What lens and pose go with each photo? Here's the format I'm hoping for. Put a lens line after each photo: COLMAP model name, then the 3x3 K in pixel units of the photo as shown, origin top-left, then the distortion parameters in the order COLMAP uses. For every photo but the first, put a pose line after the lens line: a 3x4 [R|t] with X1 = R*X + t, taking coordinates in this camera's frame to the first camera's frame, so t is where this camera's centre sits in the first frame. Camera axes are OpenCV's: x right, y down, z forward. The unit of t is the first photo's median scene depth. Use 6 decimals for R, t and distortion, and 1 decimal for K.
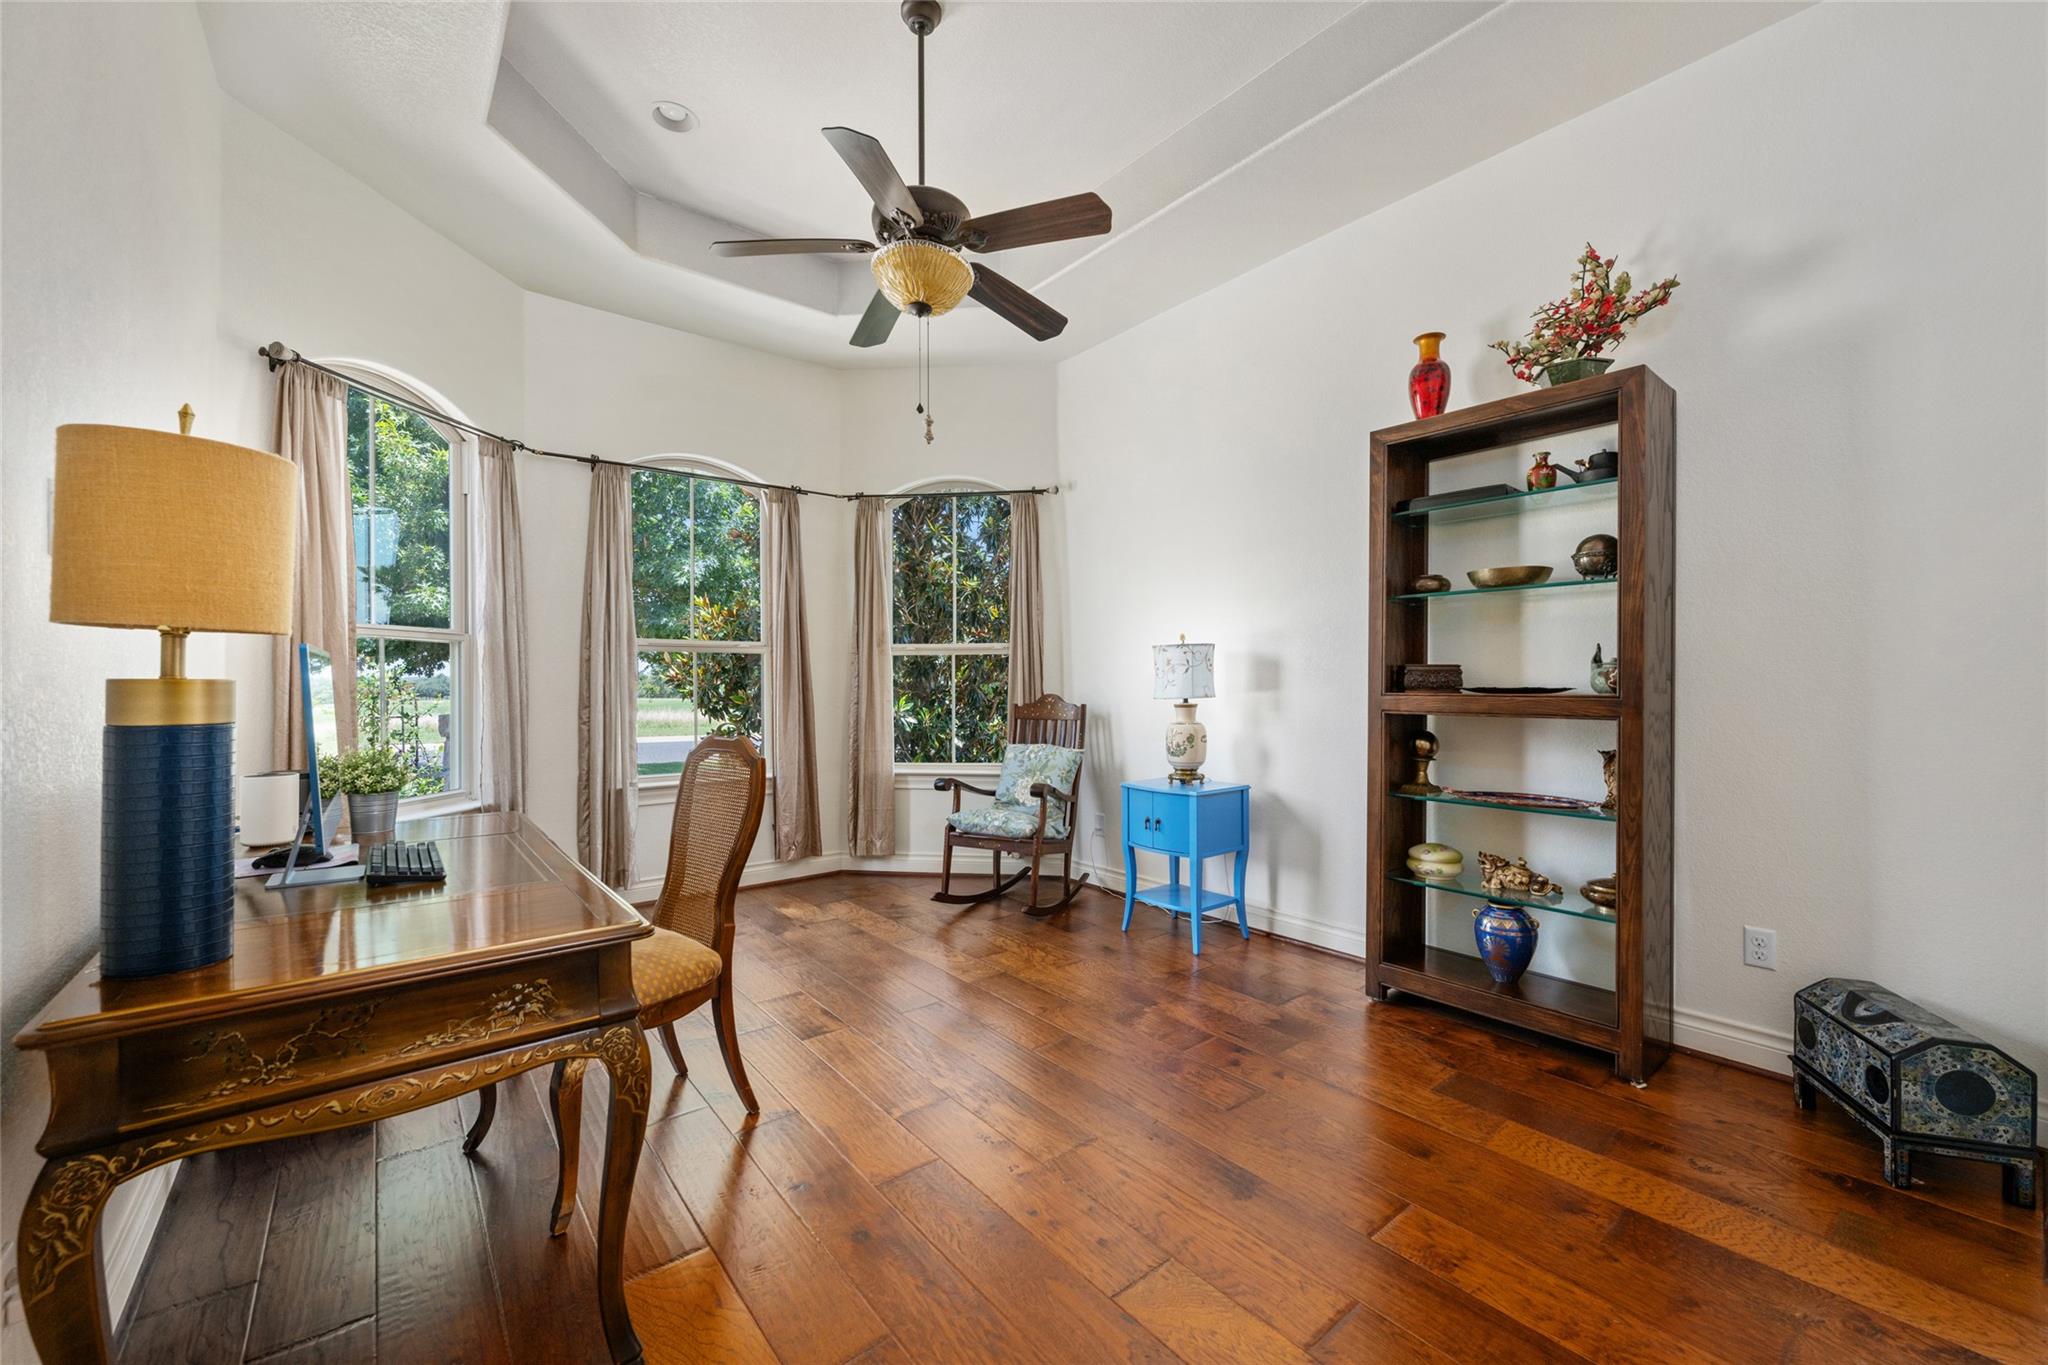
lens RADIAL K [[806.6, 0, 1026.7], [0, 806.6, 677.9], [0, 0, 1]] dist [0.000750, 0.000020]
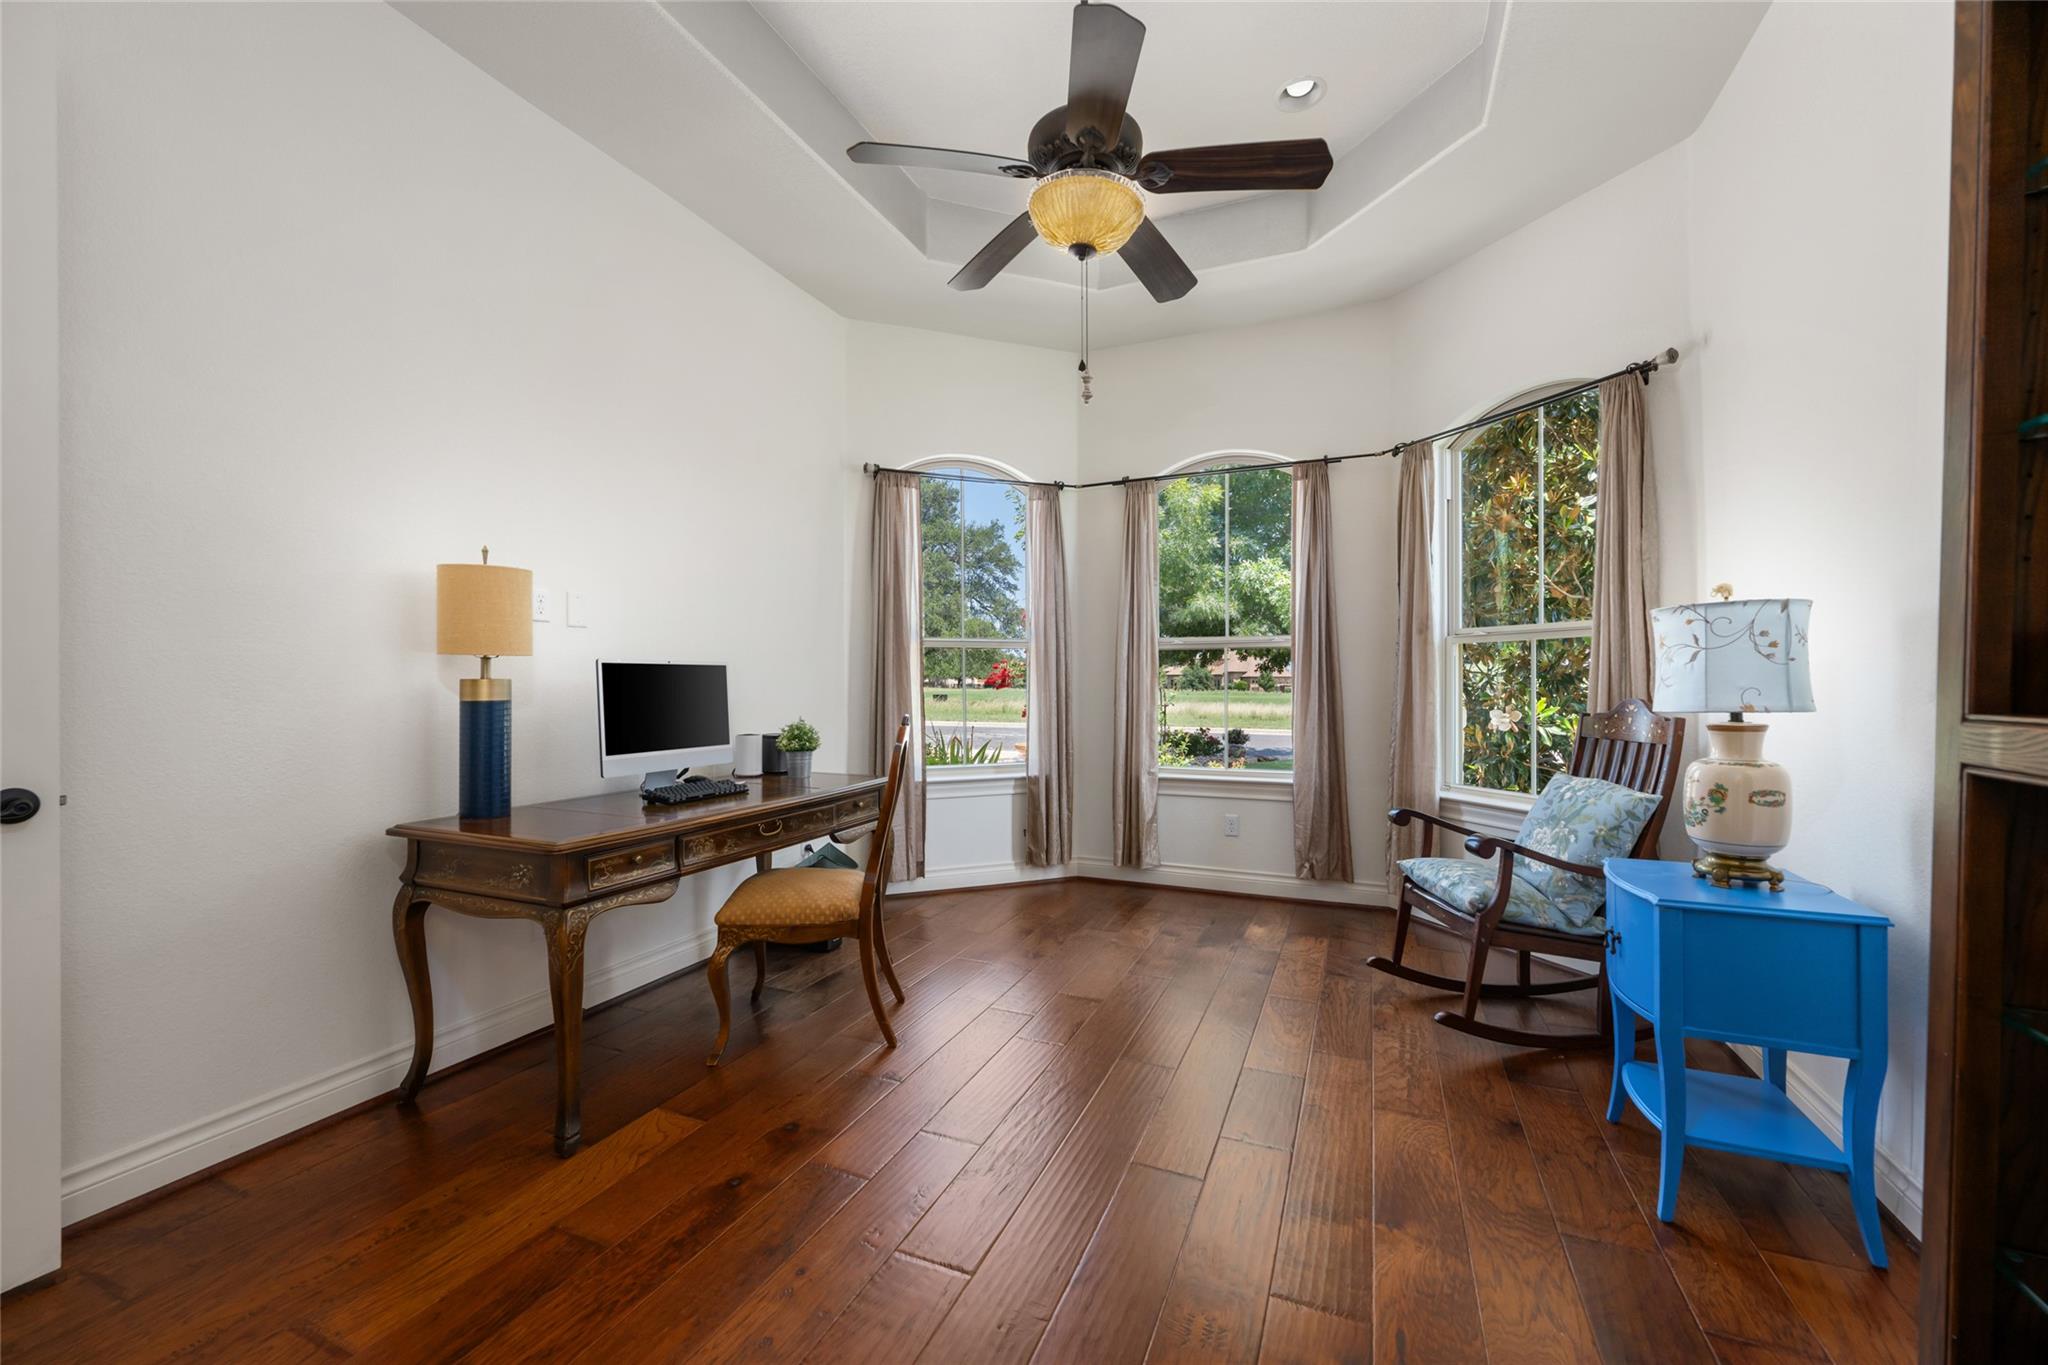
lens RADIAL K [[806.6, 0, 1026.7], [0, 806.6, 677.9], [0, 0, 1]] dist [0.000750, 0.000020]
pose [[0.467238, -0.002277, -0.884129, 0.435992], [0.005514, 0.999985, 0.000338, 0.001881], [0.884115, -0.005034, 0.467243, 0.384772]]
